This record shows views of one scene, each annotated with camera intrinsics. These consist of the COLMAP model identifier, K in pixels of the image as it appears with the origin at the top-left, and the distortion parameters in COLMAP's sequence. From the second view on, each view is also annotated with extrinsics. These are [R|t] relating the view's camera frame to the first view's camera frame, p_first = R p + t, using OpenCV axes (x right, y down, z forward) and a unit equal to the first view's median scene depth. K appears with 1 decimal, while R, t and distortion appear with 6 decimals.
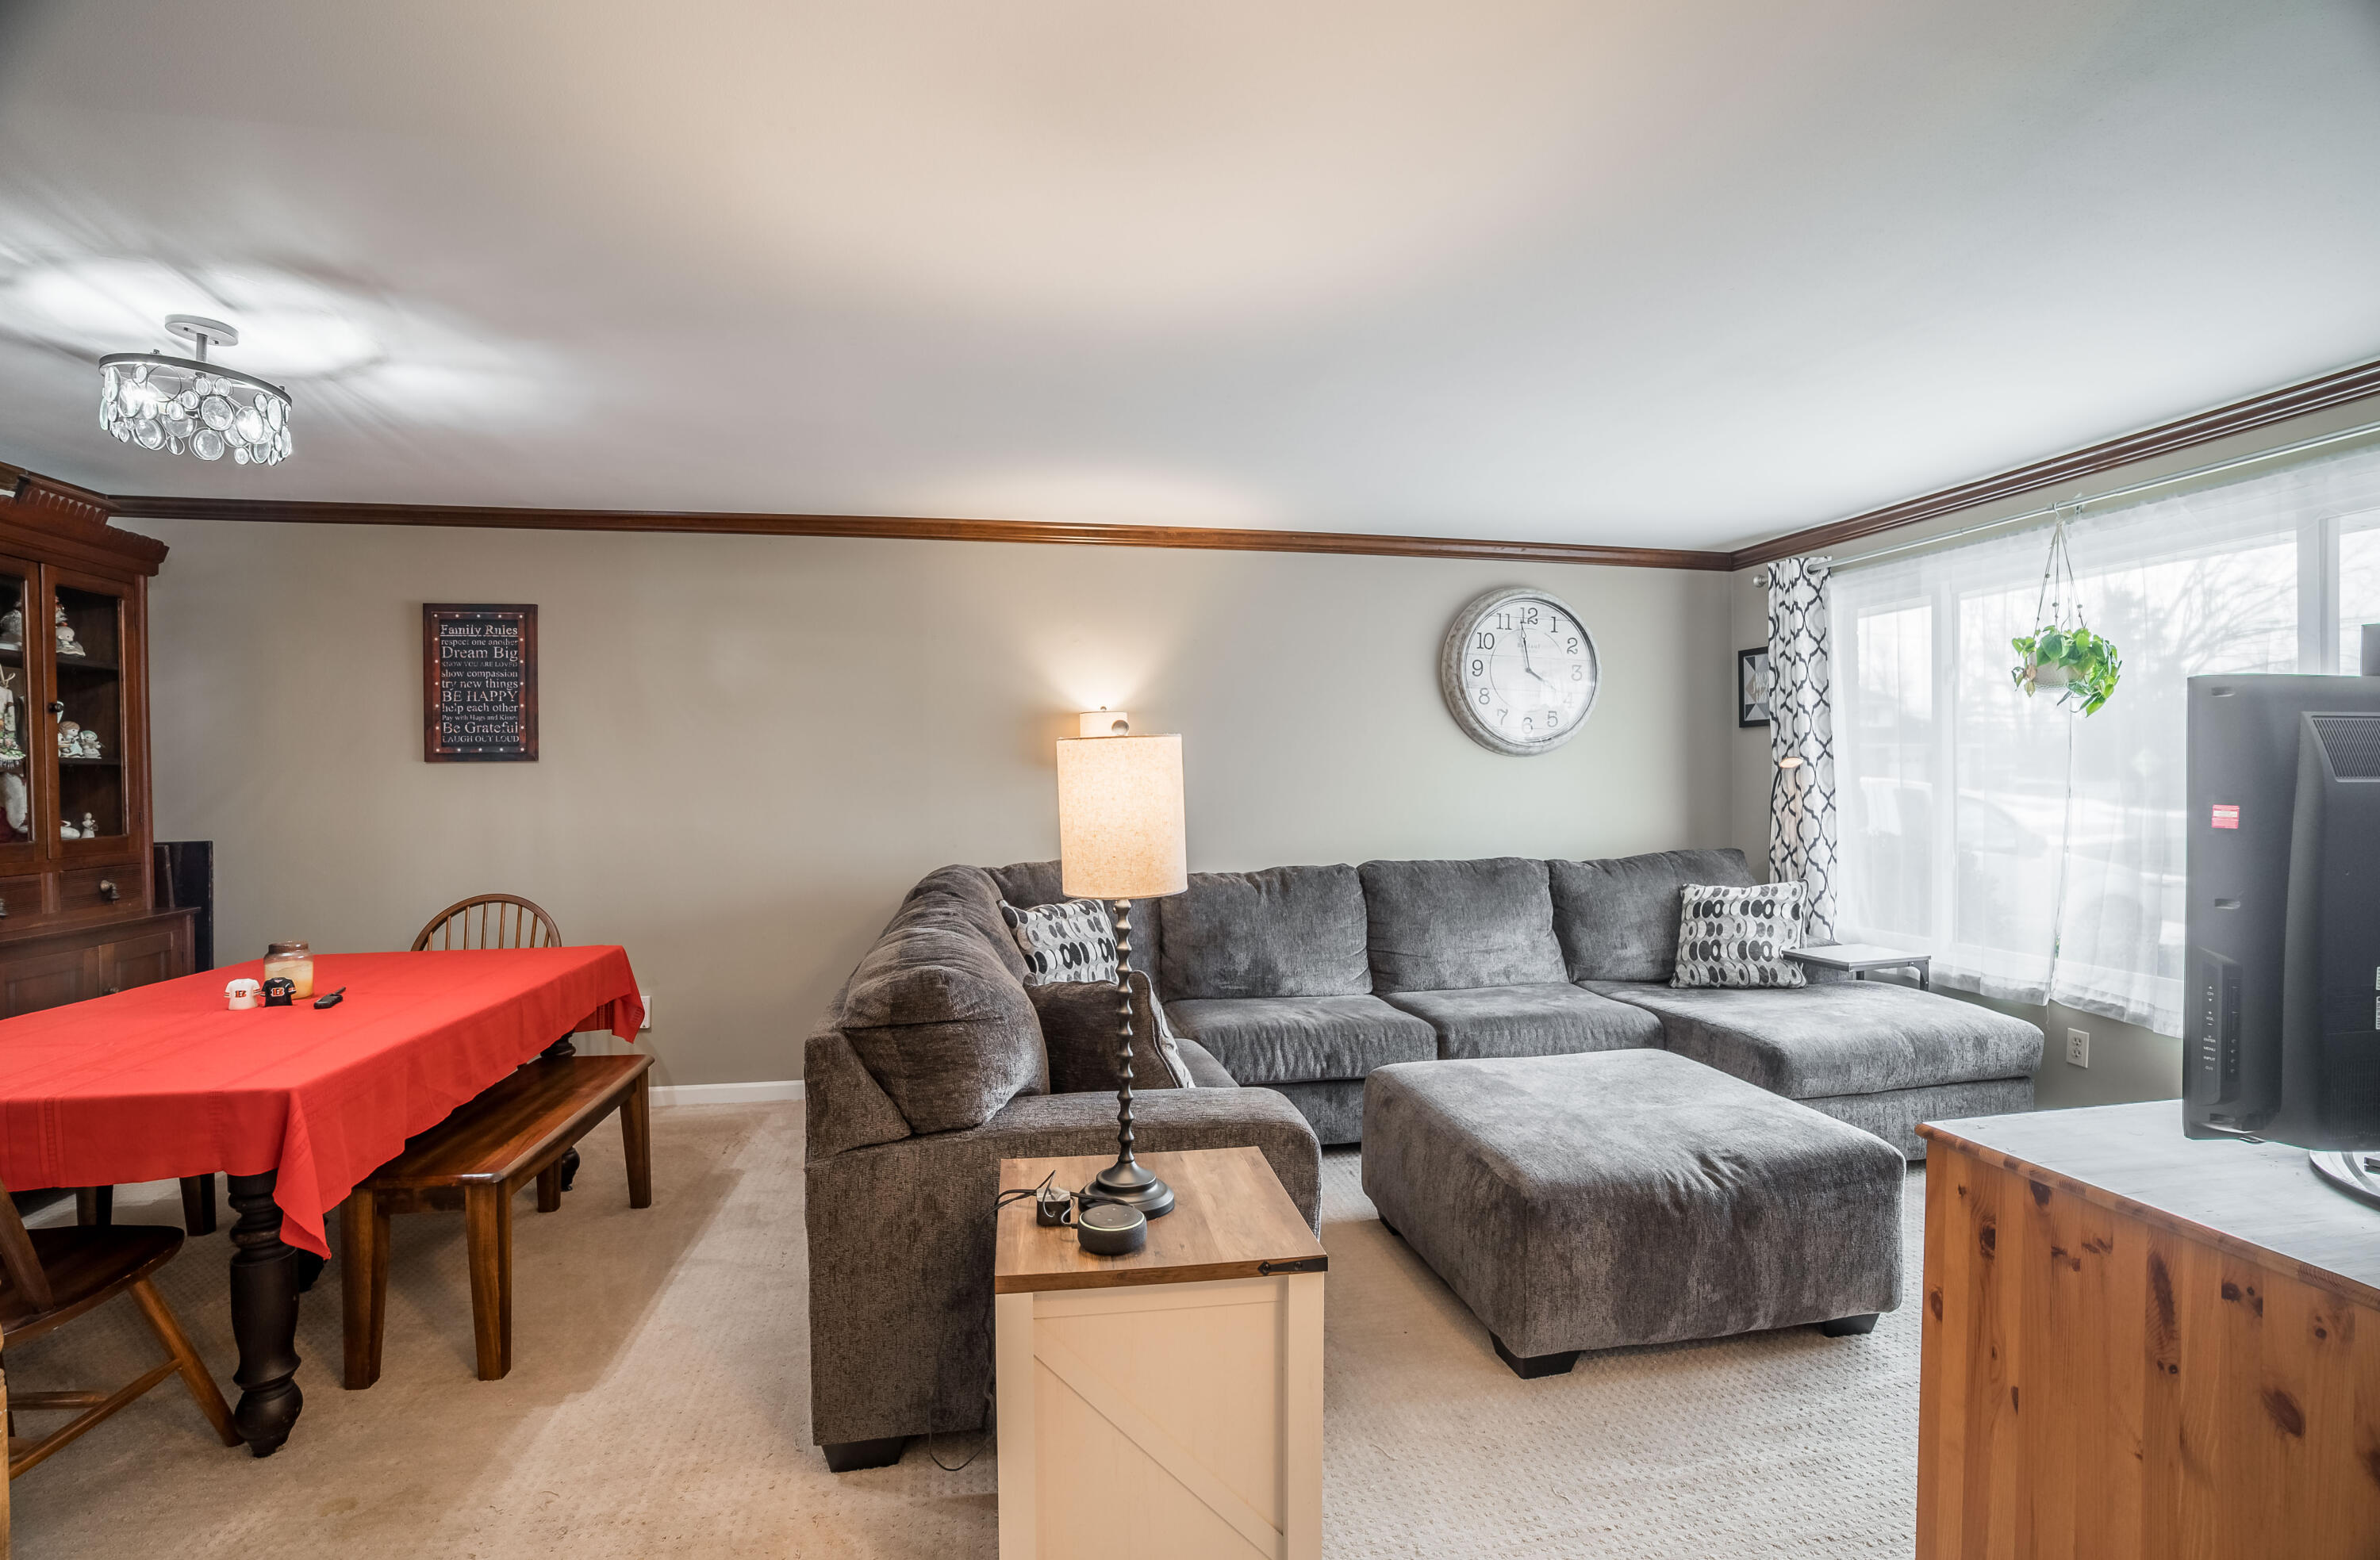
lens RADIAL K [[1136.4, 0, 1190.0], [0, 1136.4, 780.0], [0, 0, 1]] dist [-0.057590, 0.018077]
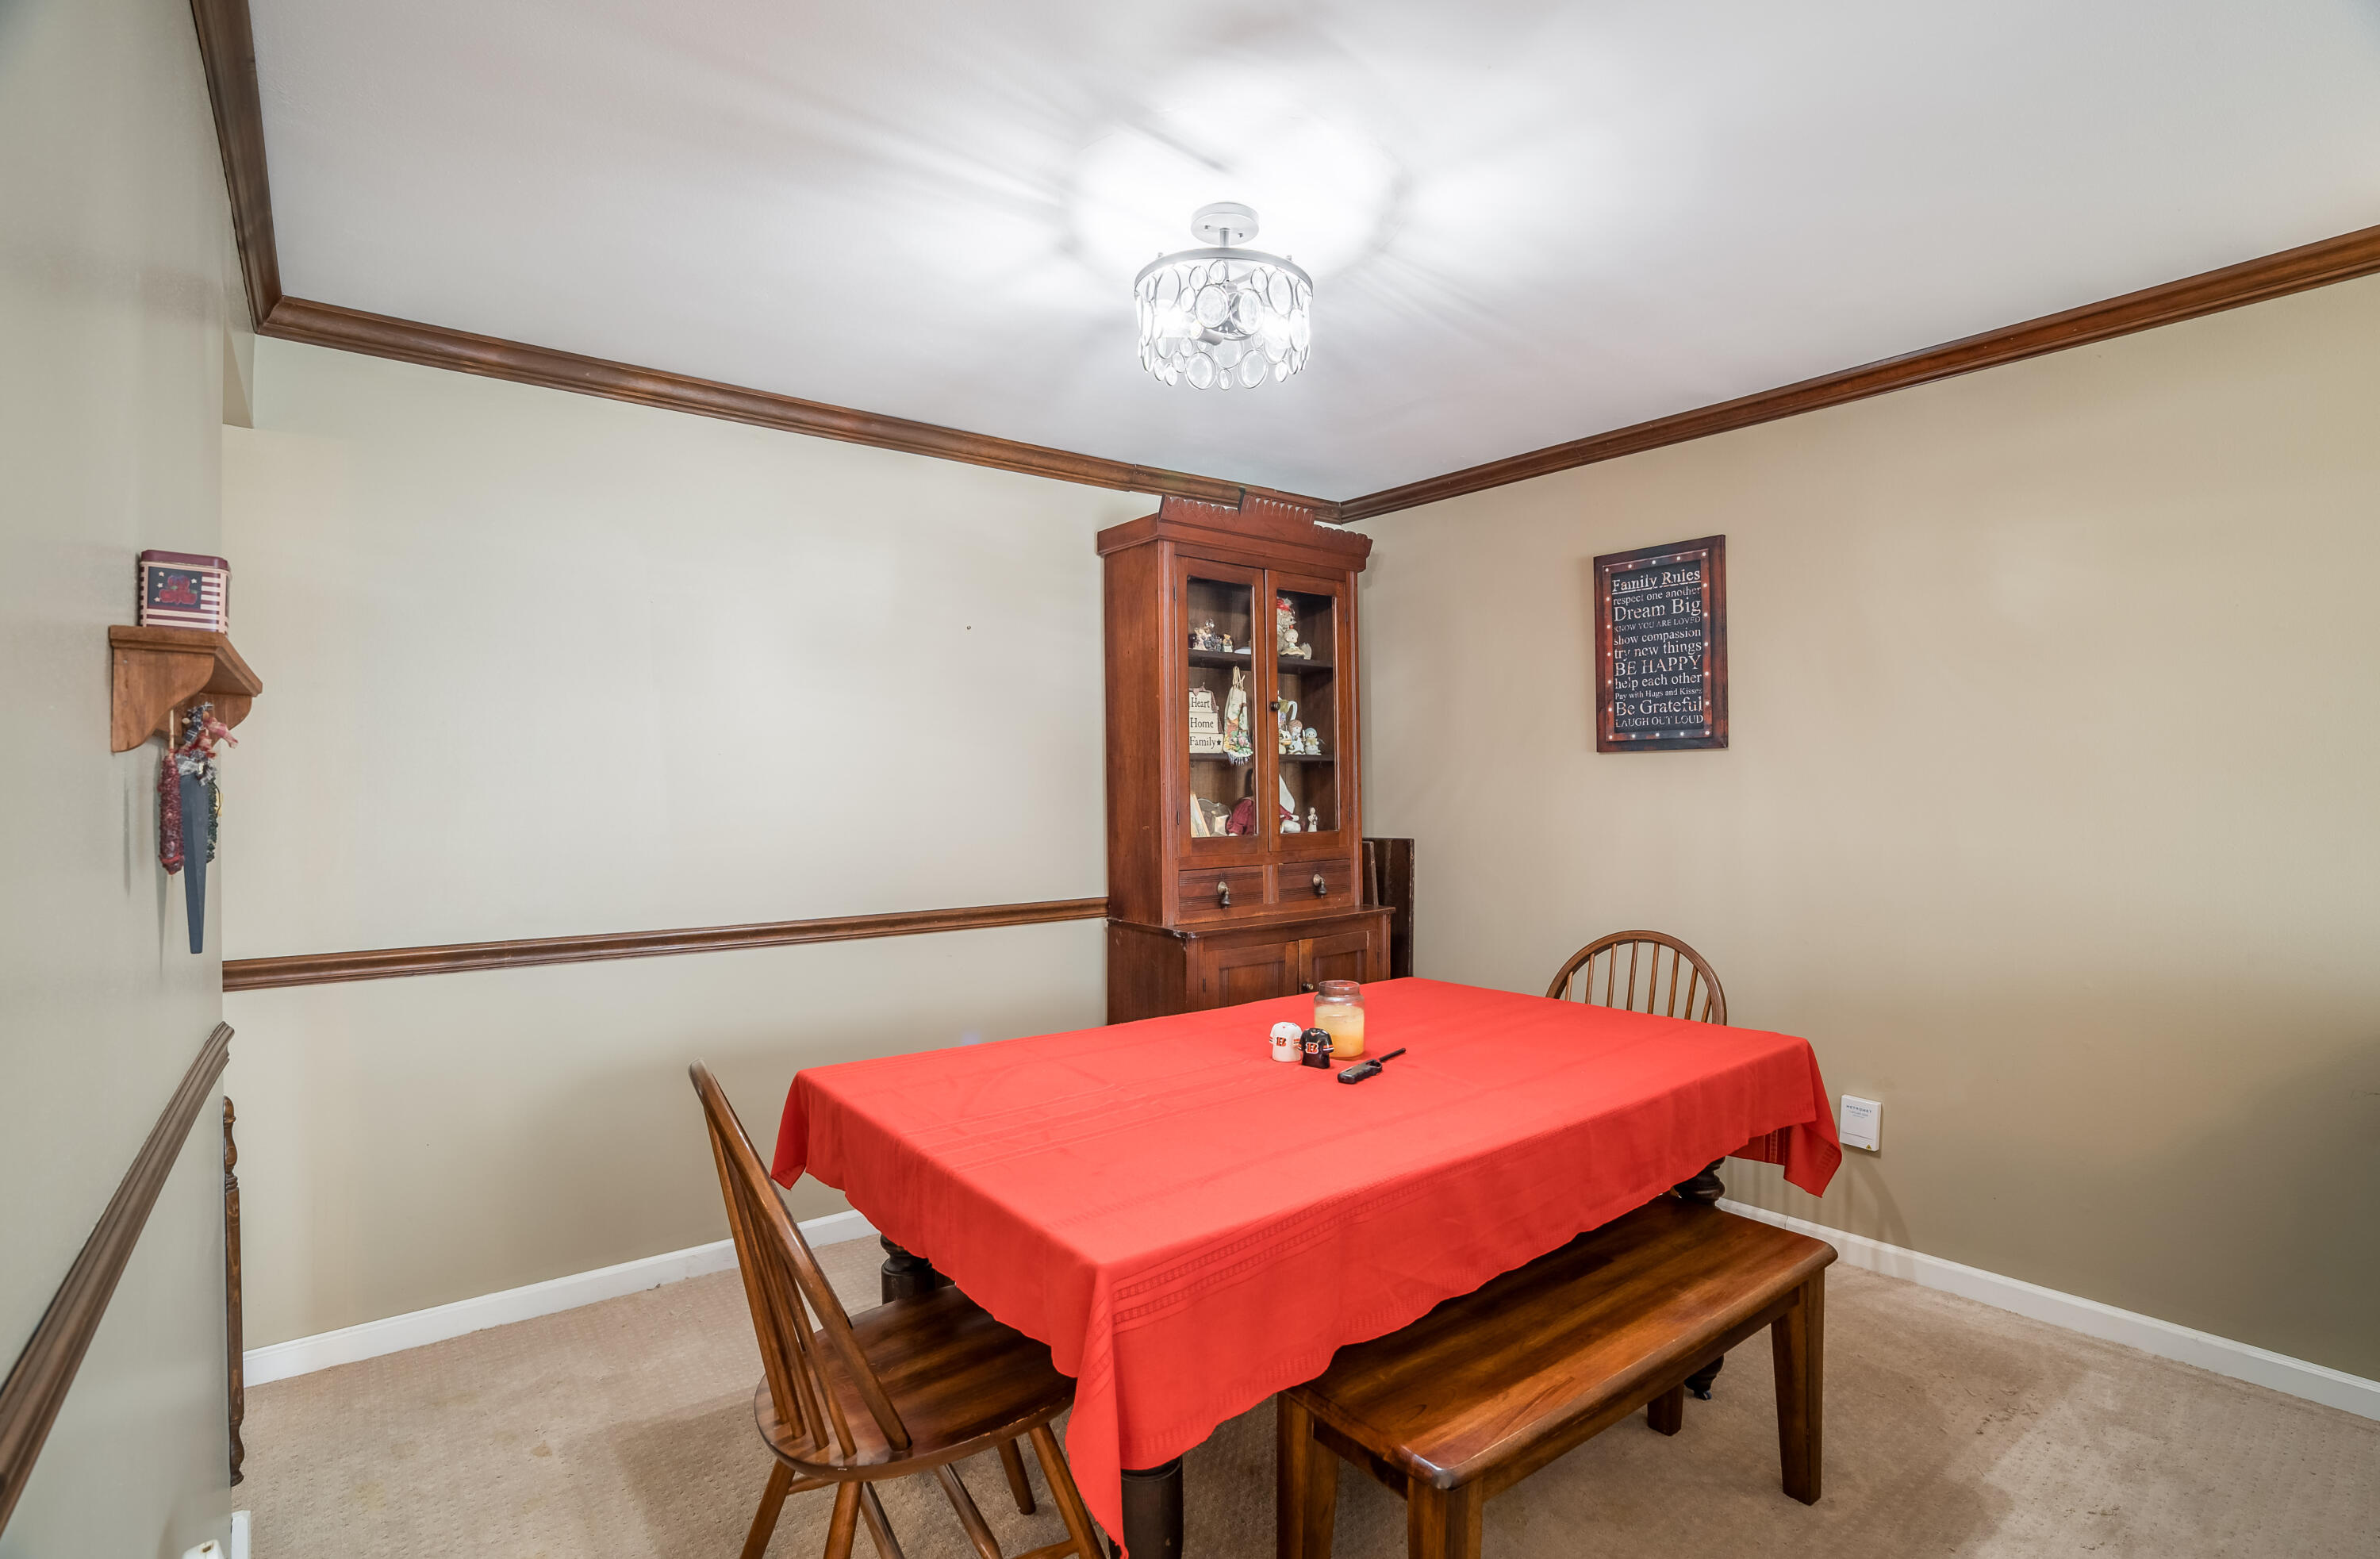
lens RADIAL K [[1136.6, 0, 1190.0], [0, 1136.6, 779.5], [0, 0, 1]] dist [-0.057590, 0.018077]
pose [[0.476953, -0.000304, -0.878929, -0.116909], [0.003010, 0.999995, 0.001287, 0.001715], [0.878924, -0.003259, 0.476951, 0.376035]]
